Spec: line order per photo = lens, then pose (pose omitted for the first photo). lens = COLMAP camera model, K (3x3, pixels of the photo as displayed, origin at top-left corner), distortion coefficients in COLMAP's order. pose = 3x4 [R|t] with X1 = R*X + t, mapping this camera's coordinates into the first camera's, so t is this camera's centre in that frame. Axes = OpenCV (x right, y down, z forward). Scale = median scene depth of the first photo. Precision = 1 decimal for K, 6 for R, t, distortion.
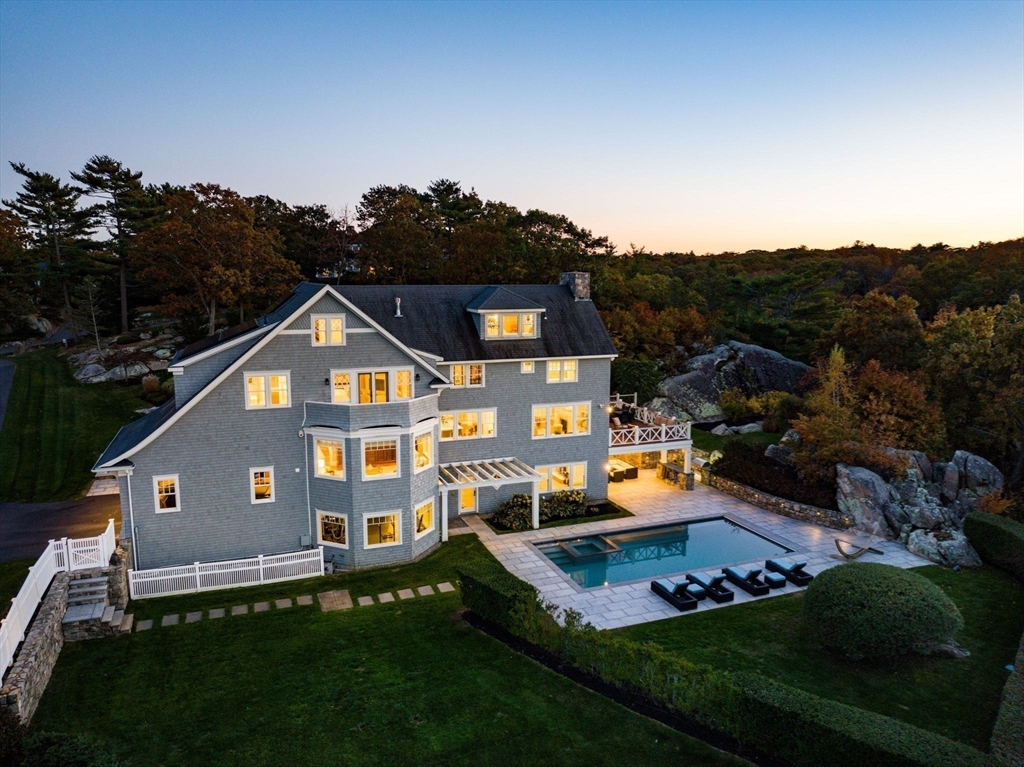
lens RADIAL K [[722.8, 0, 511.2], [0, 722.8, 380.7], [0, 0, 1]] dist [-0.037204, -0.008443]
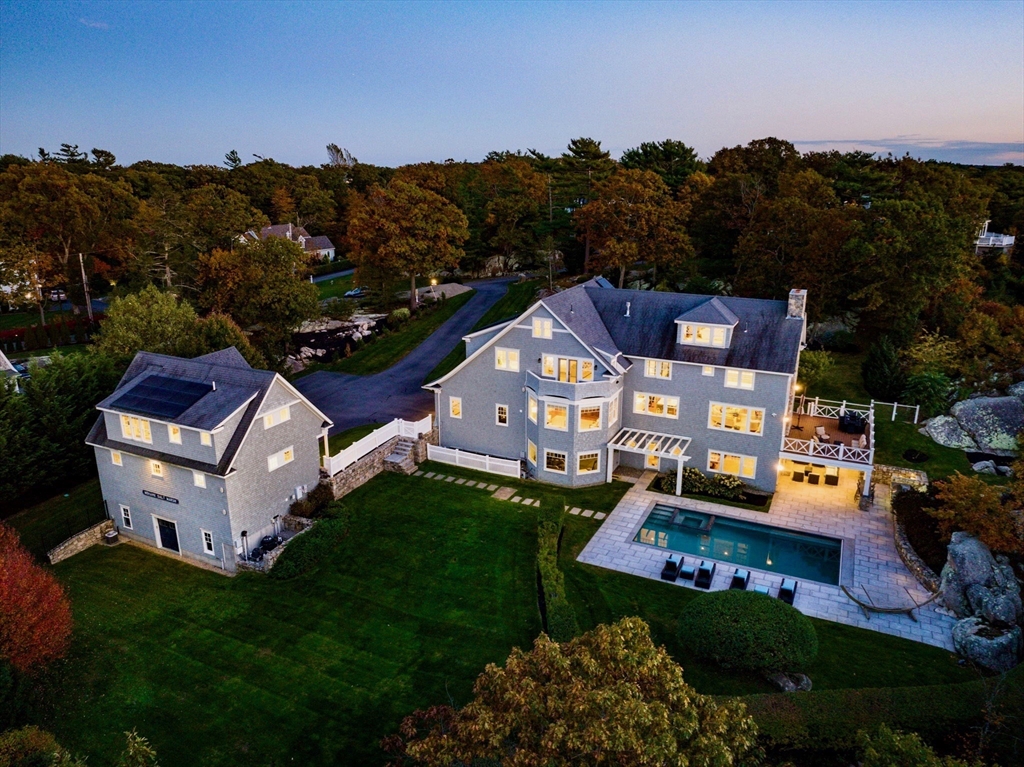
lens RADIAL K [[722.8, 0, 511.2], [0, 722.8, 383.4], [0, 0, 1]] dist [-0.037204, -0.008443]
pose [[0.684717, 0.209095, -0.698170, 0.780096], [-0.105302, 0.976292, 0.189117, -0.232382], [0.721161, -0.055973, 0.690502, -0.118785]]
